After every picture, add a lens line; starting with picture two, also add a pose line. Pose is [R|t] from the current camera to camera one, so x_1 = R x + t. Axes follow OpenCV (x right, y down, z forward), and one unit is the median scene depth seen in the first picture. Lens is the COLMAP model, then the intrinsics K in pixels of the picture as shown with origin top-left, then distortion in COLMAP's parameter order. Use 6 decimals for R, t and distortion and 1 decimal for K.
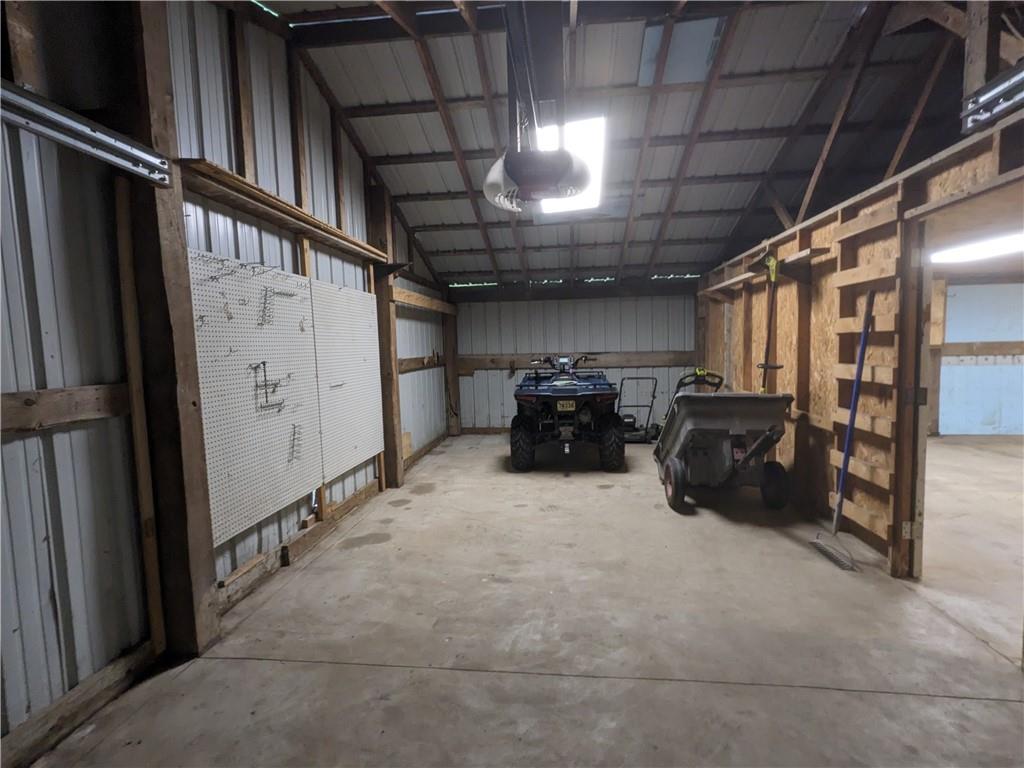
lens RADIAL K [[494.7, 0, 513.4], [0, 494.7, 383.9], [0, 0, 1]] dist [0.000391, 0.002584]
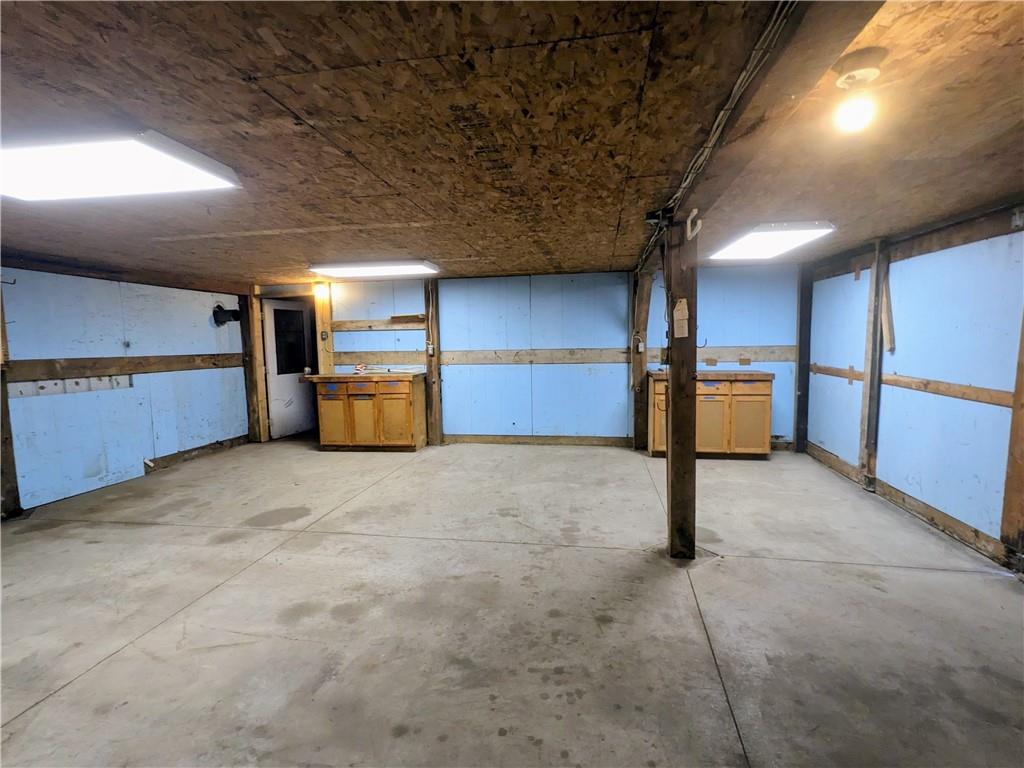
lens RADIAL K [[494.7, 0, 513.5], [0, 494.7, 384.4], [0, 0, 1]] dist [0.000391, 0.002584]
pose [[0.062700, -0.058196, 0.996334, 0.298927], [0.094458, 0.994163, 0.052124, -0.027179], [-0.993552, 0.090844, 0.067831, 0.344586]]
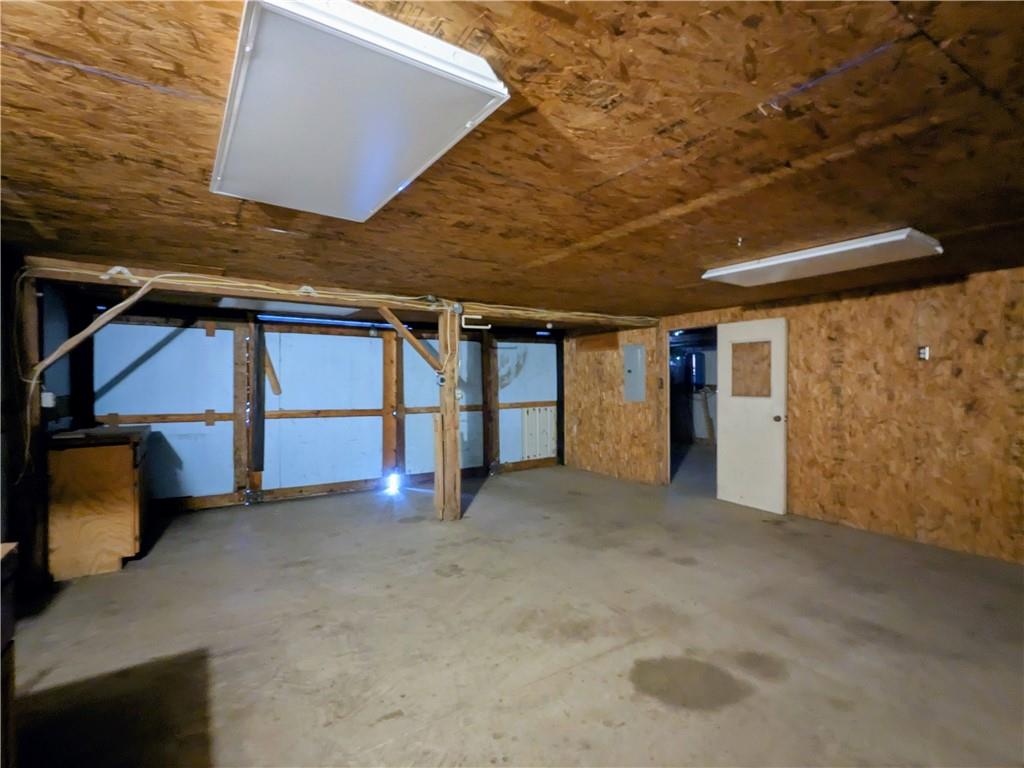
lens RADIAL K [[494.7, 0, 515.8], [0, 494.7, 382.7], [0, 0, 1]] dist [0.000391, 0.002584]
pose [[-0.777219, 0.035765, -0.628213, 1.110106], [-0.023292, 0.996064, 0.085523, -0.092076], [0.628799, 0.081103, -0.773327, 0.822982]]
